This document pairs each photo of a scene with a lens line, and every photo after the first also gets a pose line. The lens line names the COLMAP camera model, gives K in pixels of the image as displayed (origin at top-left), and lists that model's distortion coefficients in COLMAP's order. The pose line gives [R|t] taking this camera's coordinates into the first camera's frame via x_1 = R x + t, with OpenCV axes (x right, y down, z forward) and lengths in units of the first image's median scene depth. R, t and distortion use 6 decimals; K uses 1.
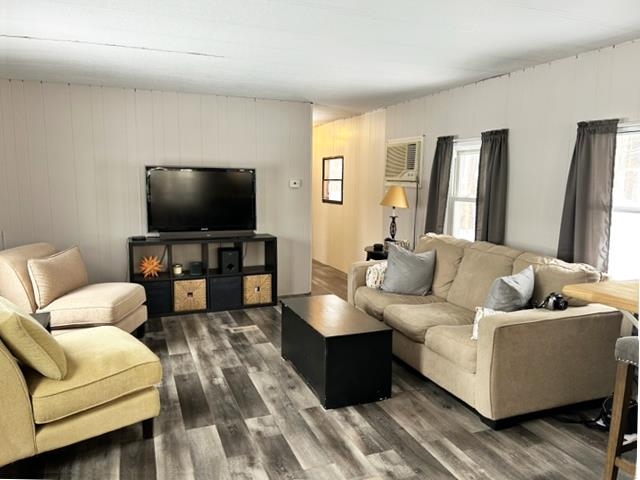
lens RADIAL K [[486.8, 0, 321.5], [0, 486.8, 247.9], [0, 0, 1]] dist [0.070348, -0.068456]
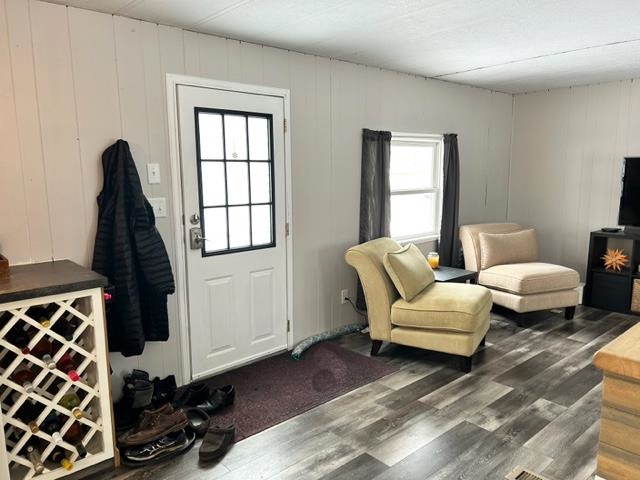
lens RADIAL K [[477.5, 0, 320.0], [0, 477.5, 240.0], [0, 0, 1]] dist [0.091172, -0.113121]
pose [[0.345421, 0.130397, -0.929344, 0.760584], [-0.128372, 0.987556, 0.090852, -0.029572], [0.929626, 0.087919, 0.357862, 0.181297]]
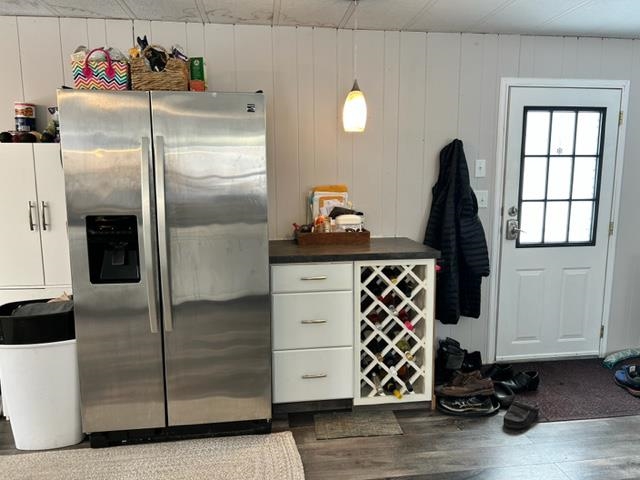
lens RADIAL K [[486.8, 0, 321.5], [0, 486.8, 247.9], [0, 0, 1]] dist [0.070348, -0.068456]
pose [[-0.226023, 0.131324, -0.965229, 0.933571], [-0.142296, 0.975791, 0.166082, 0.020006], [0.963673, 0.174887, -0.201864, 0.102199]]
